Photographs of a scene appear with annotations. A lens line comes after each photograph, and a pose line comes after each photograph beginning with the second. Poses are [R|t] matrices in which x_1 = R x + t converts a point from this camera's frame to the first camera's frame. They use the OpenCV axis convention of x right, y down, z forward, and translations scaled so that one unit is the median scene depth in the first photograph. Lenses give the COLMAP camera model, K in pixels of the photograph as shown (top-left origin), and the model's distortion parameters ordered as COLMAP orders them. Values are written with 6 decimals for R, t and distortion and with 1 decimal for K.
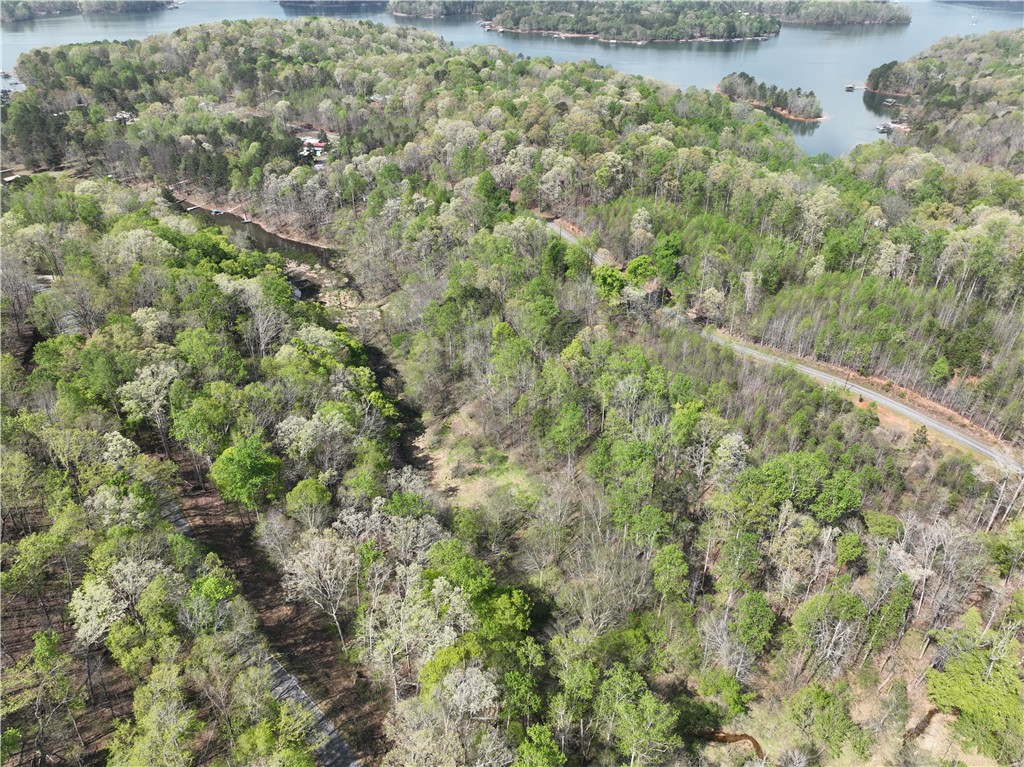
lens RADIAL K [[726.6, 0, 512.0], [0, 726.6, 383.5], [0, 0, 1]] dist [-0.005853, 0.023292]
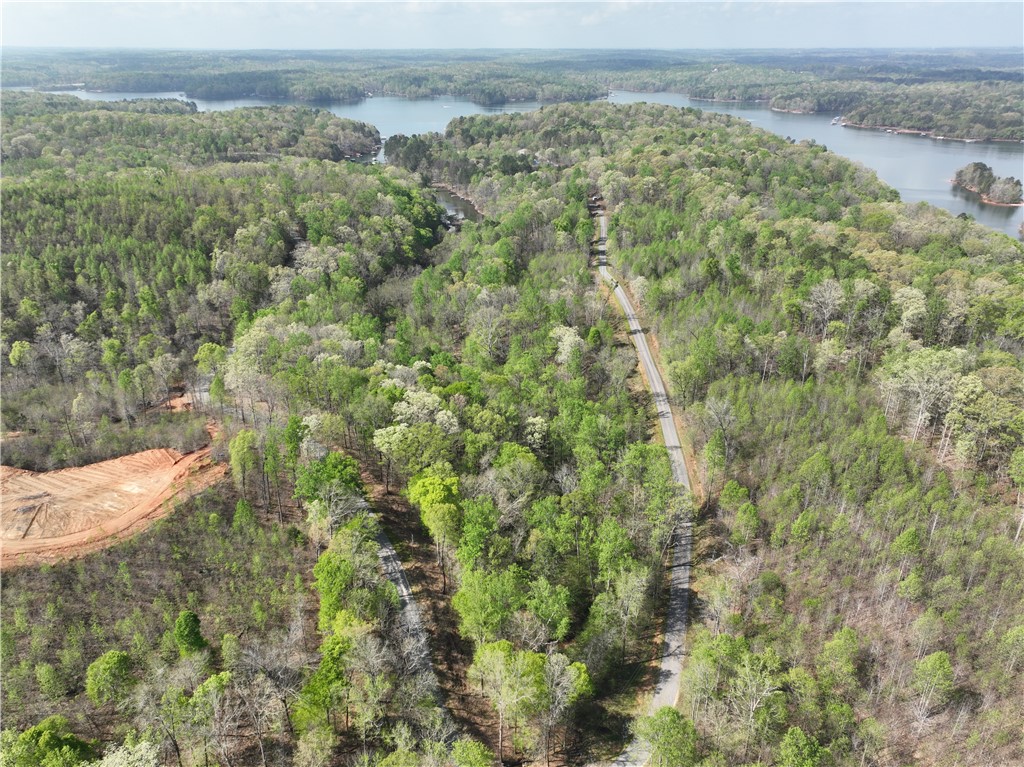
lens RADIAL K [[726.6, 0, 512.0], [0, 726.6, 383.5], [0, 0, 1]] dist [-0.005853, 0.023292]
pose [[0.829089, 0.231395, -0.508986, 0.707788], [-0.288391, 0.956882, -0.034743, 0.222885], [0.479001, 0.175592, 0.860073, -0.358869]]
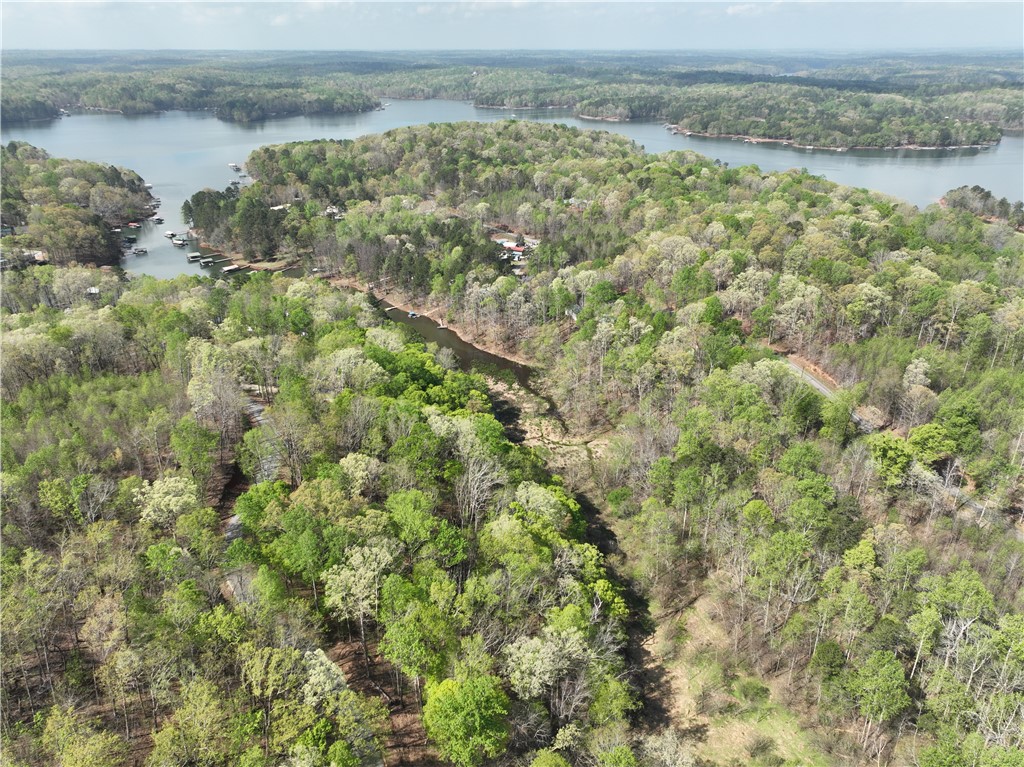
lens RADIAL K [[726.6, 0, 512.0], [0, 726.6, 383.5], [0, 0, 1]] dist [-0.005853, 0.023292]
pose [[0.976292, 0.085170, -0.198999, -0.078779], [-0.107552, 0.988692, -0.104503, -0.059460], [0.187848, 0.123428, 0.974412, 0.089099]]
